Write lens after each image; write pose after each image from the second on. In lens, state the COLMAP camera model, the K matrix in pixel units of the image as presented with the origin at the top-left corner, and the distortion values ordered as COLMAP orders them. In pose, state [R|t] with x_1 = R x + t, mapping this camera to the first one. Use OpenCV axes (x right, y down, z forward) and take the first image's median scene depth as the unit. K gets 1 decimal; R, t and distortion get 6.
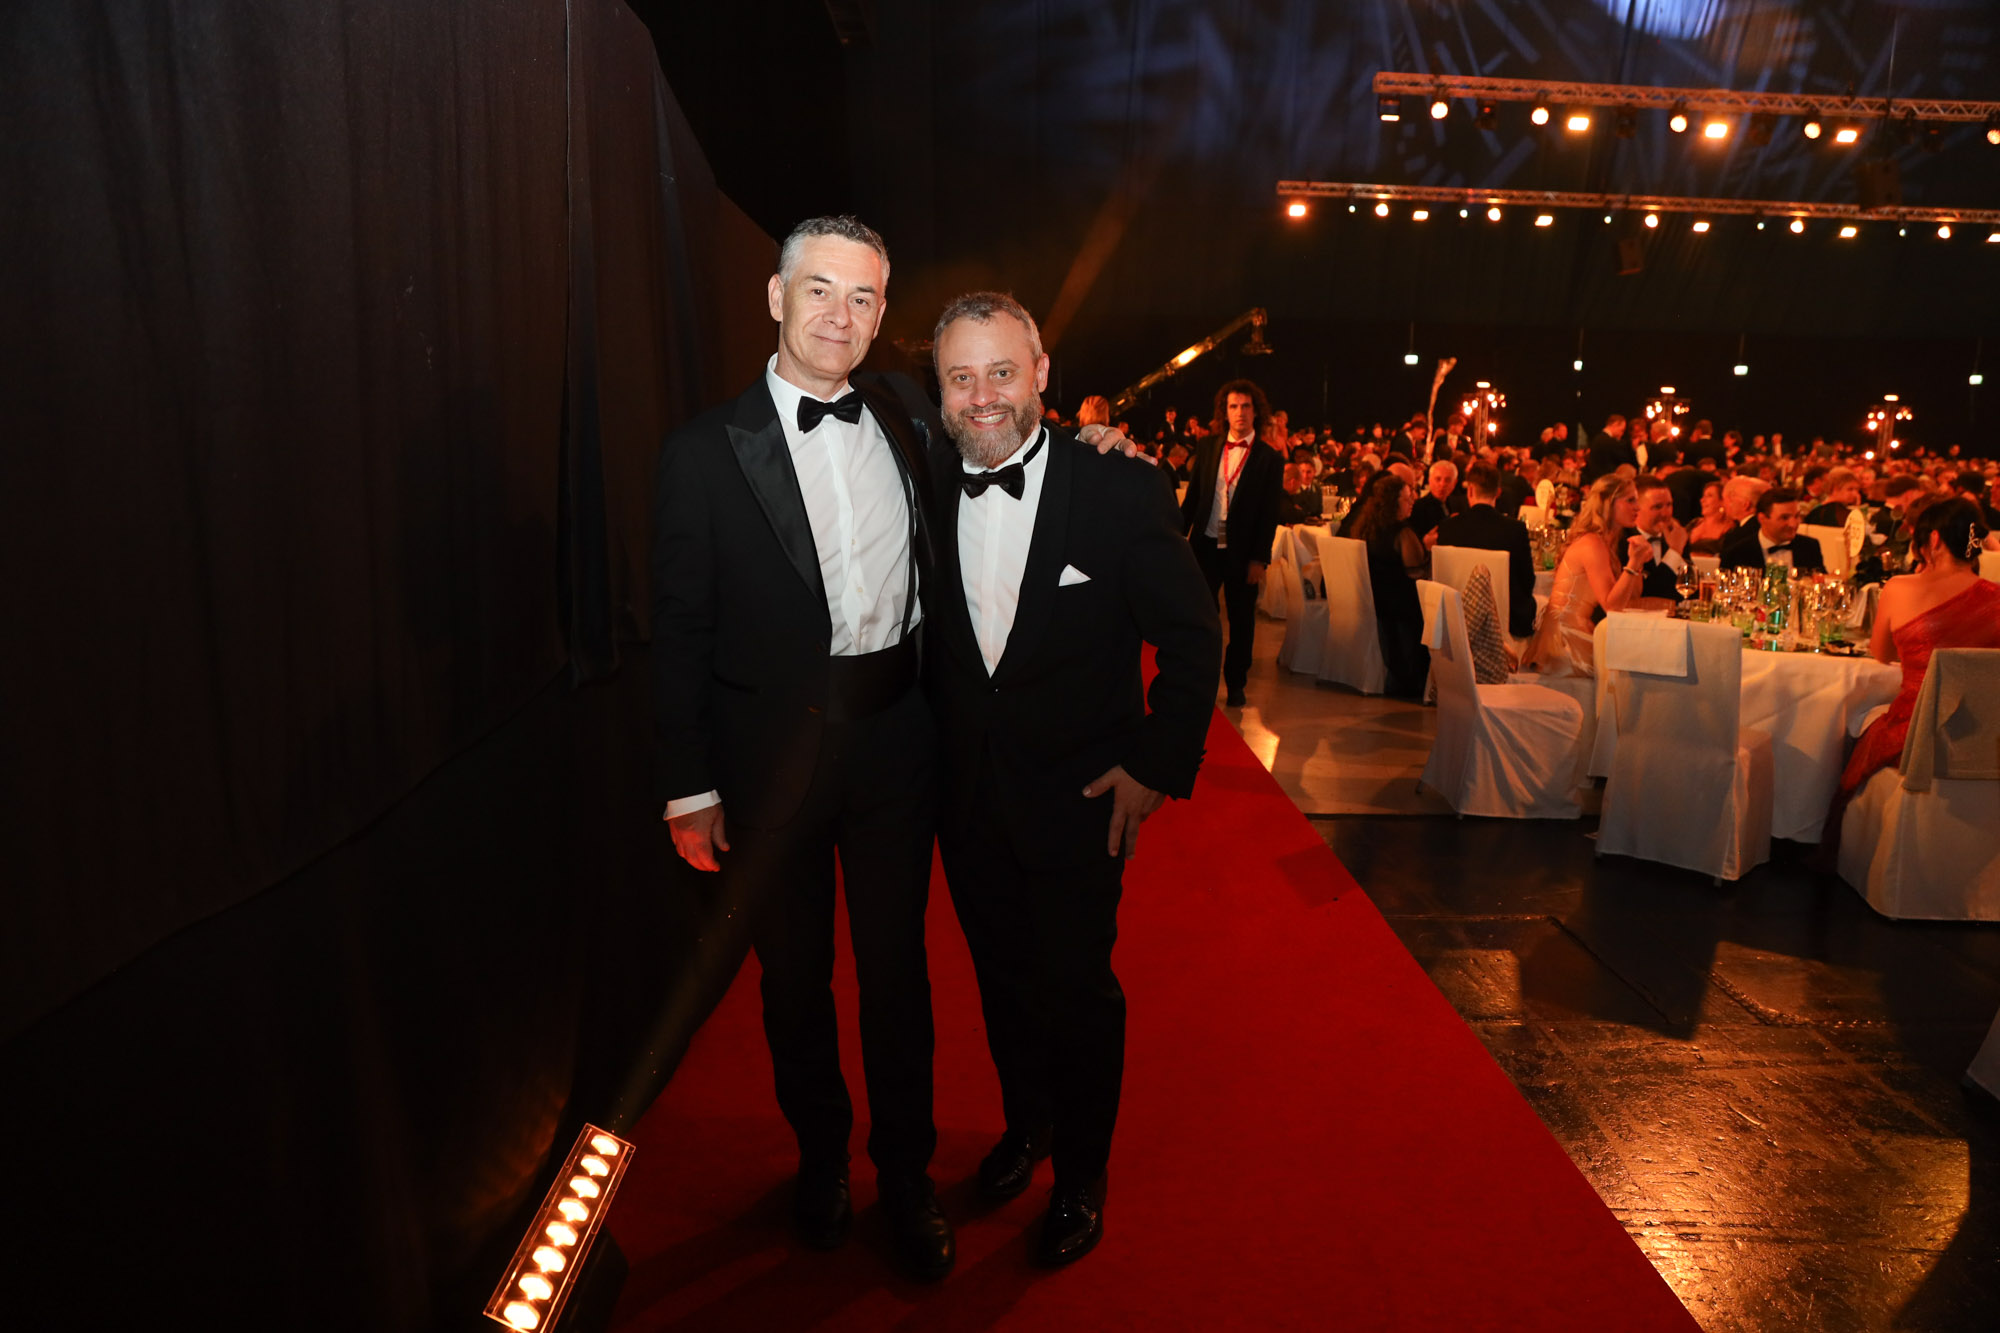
lens RADIAL K [[1357.1, 0, 1013.3], [0, 1357.1, 680.3], [0, 0, 1]] dist [-0.126748, 0.069926]
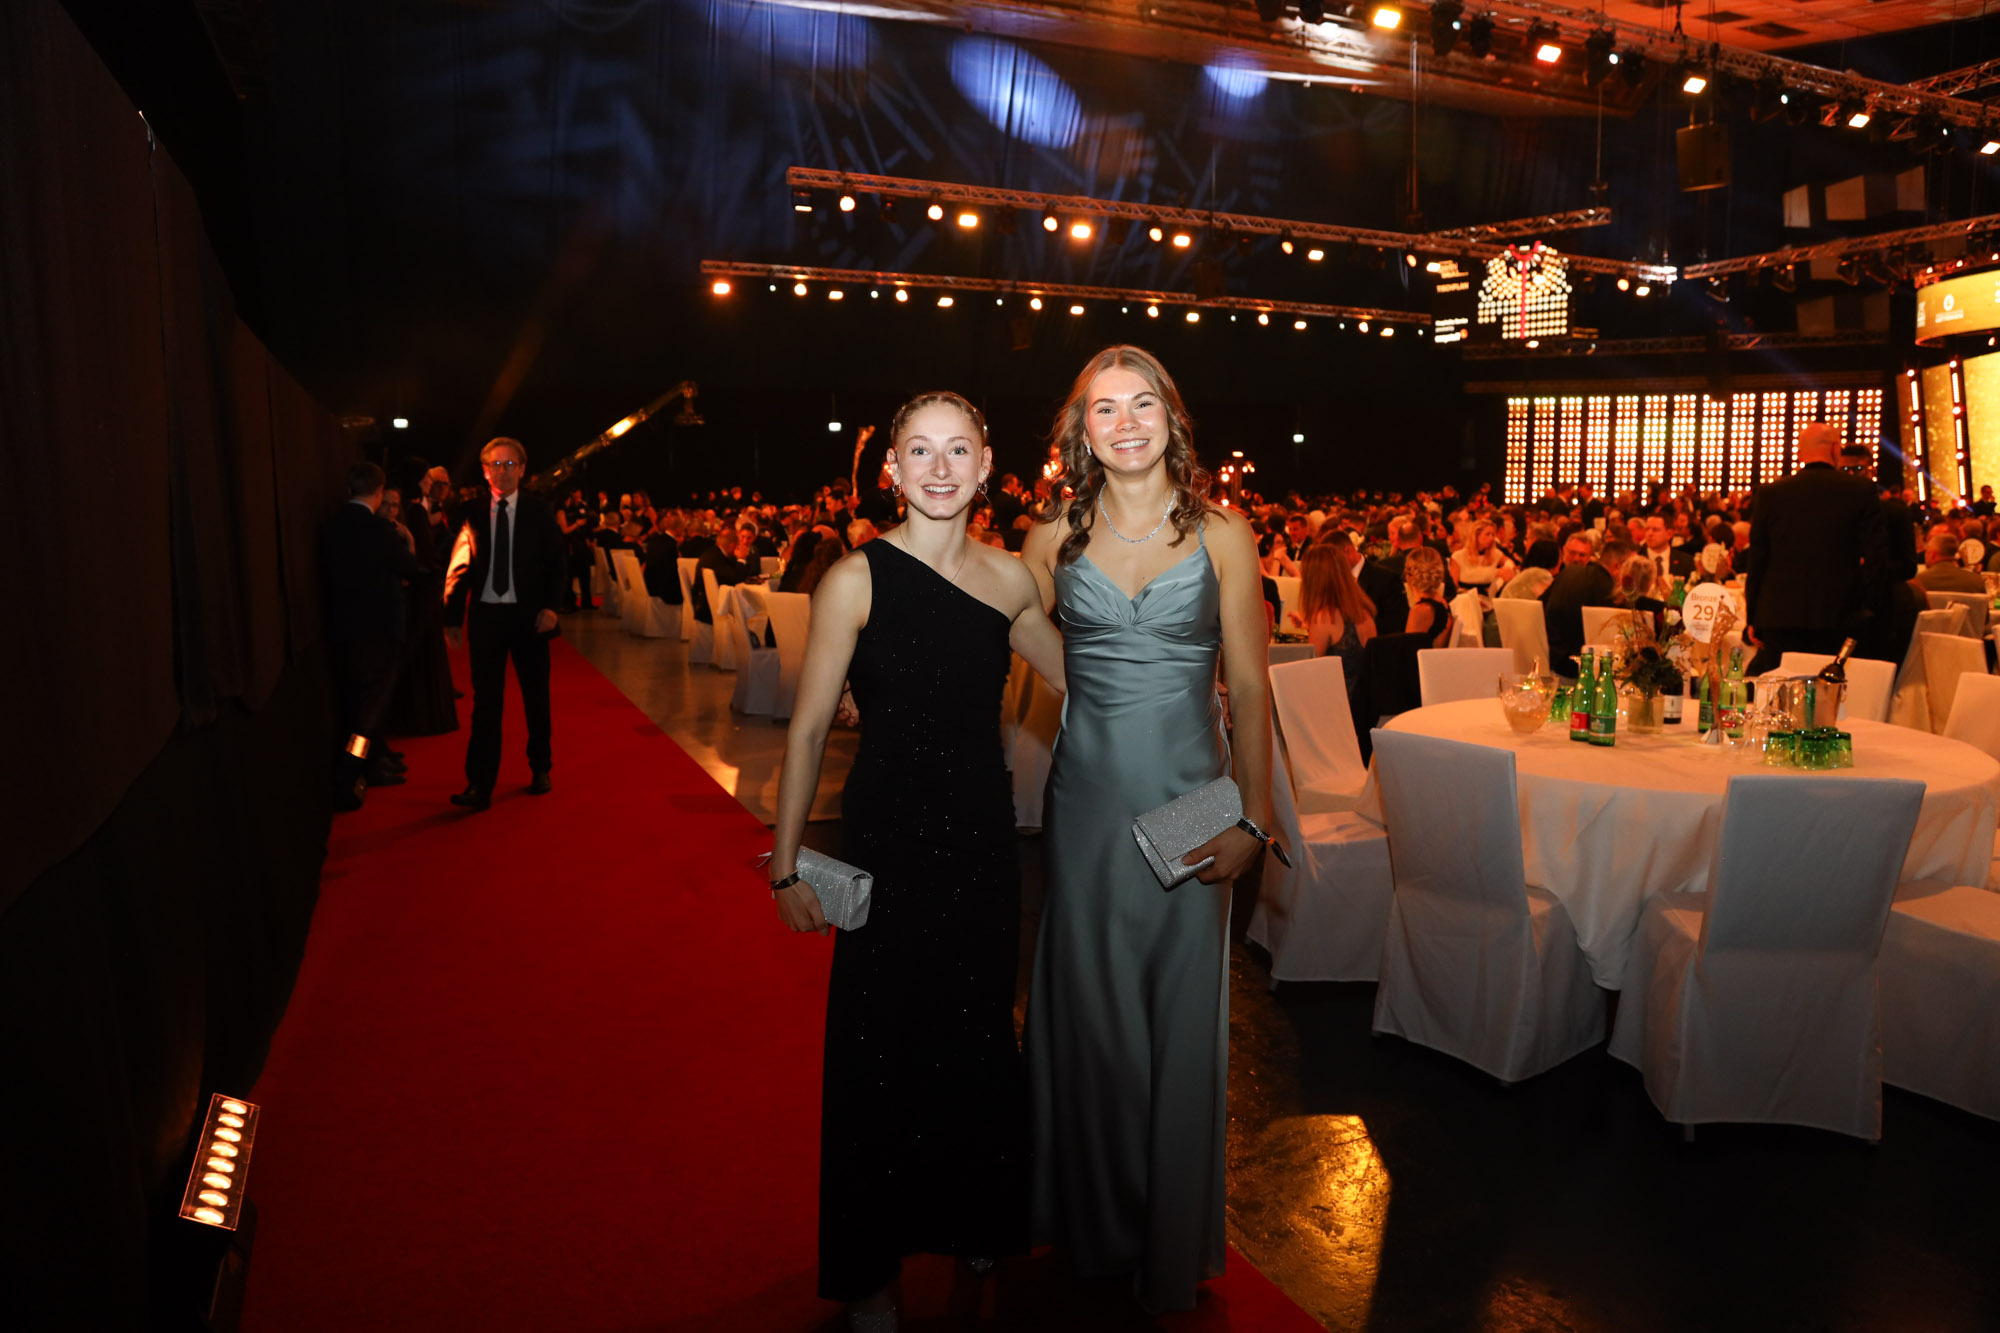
lens RADIAL K [[1335.0, 0, 995.0], [0, 1335.0, 667.8], [0, 0, 1]] dist [-0.121400, 0.067560]
pose [[0.921247, -0.062322, 0.383952, -0.006581], [0.082708, 0.995894, -0.036799, 0.003538], [-0.380083, 0.065657, 0.922619, -0.027995]]
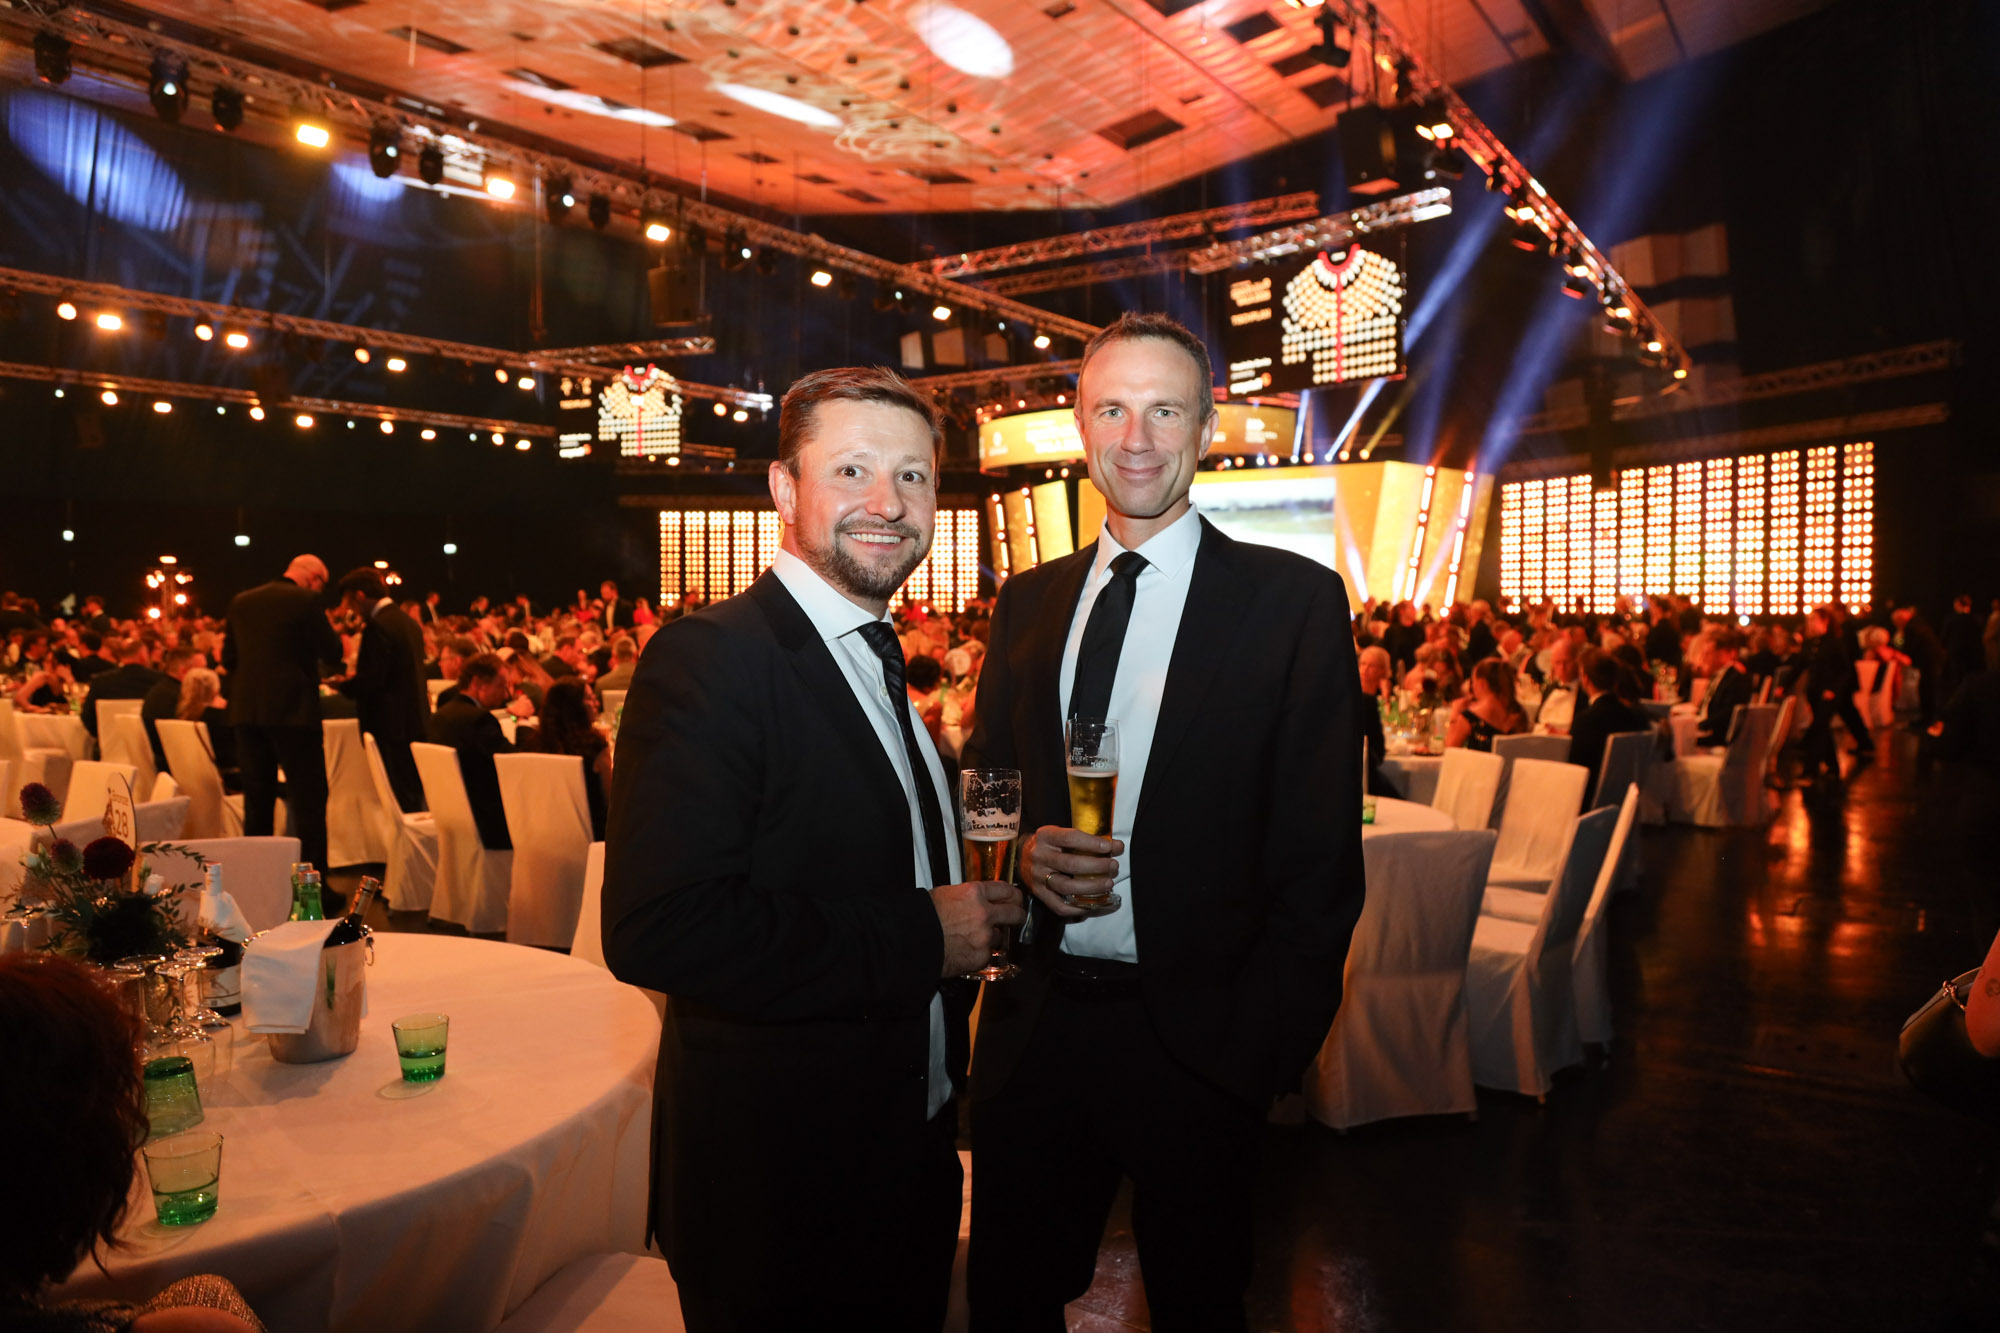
lens RADIAL K [[1336.1, 0, 993.1], [0, 1336.1, 676.2], [0, 0, 1]] dist [-0.126189, 0.070071]
pose [[0.598119, -0.052502, 0.799686, 0.091483], [0.151005, 0.987361, -0.048120, 0.018038], [-0.787052, 0.149538, 0.598487, -0.114323]]
